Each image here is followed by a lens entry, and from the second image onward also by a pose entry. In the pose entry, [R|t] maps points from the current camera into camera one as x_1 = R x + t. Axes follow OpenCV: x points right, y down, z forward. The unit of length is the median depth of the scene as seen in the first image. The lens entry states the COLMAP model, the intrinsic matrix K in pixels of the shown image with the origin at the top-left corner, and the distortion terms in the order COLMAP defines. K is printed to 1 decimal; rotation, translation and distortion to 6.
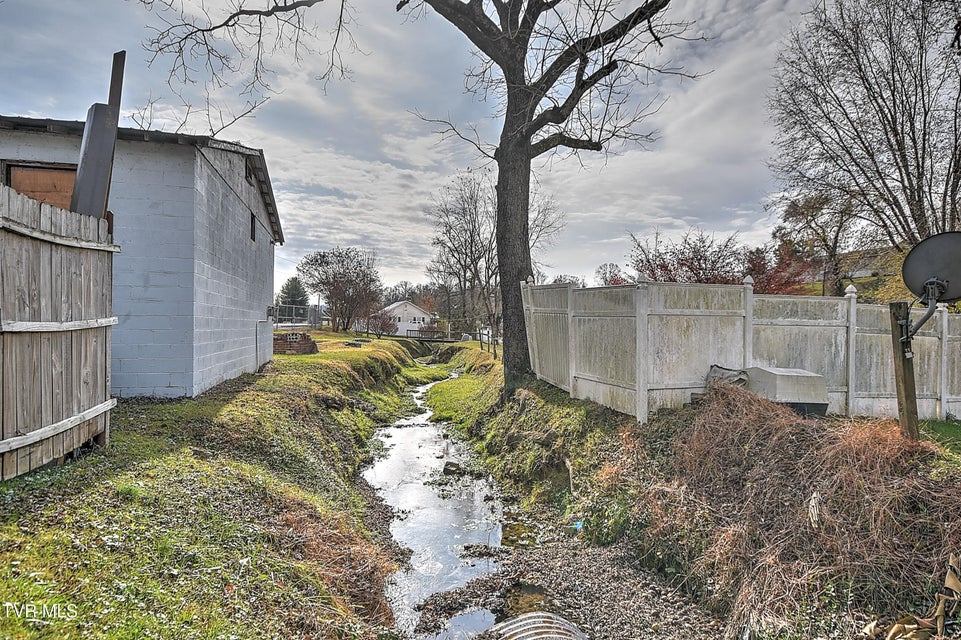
lens RADIAL K [[570.7, 0, 481.2], [0, 570.7, 321.6], [0, 0, 1]] dist [-0.007498, 0.001469]
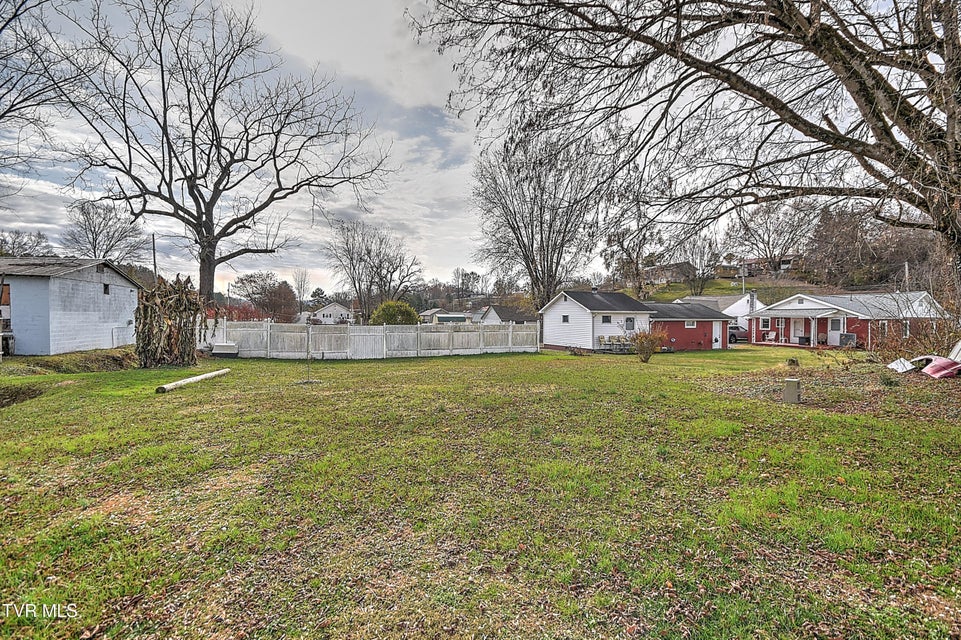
lens RADIAL K [[471.7, 0, 480.7], [0, 471.7, 321.1], [0, 0, 1]] dist [-0.000859, -0.000108]
pose [[0.996754, -0.011613, 0.079671, 1.614876], [0.011648, 0.999932, 0.000028, -0.028640], [-0.079665, 0.000901, 0.996821, -1.741849]]
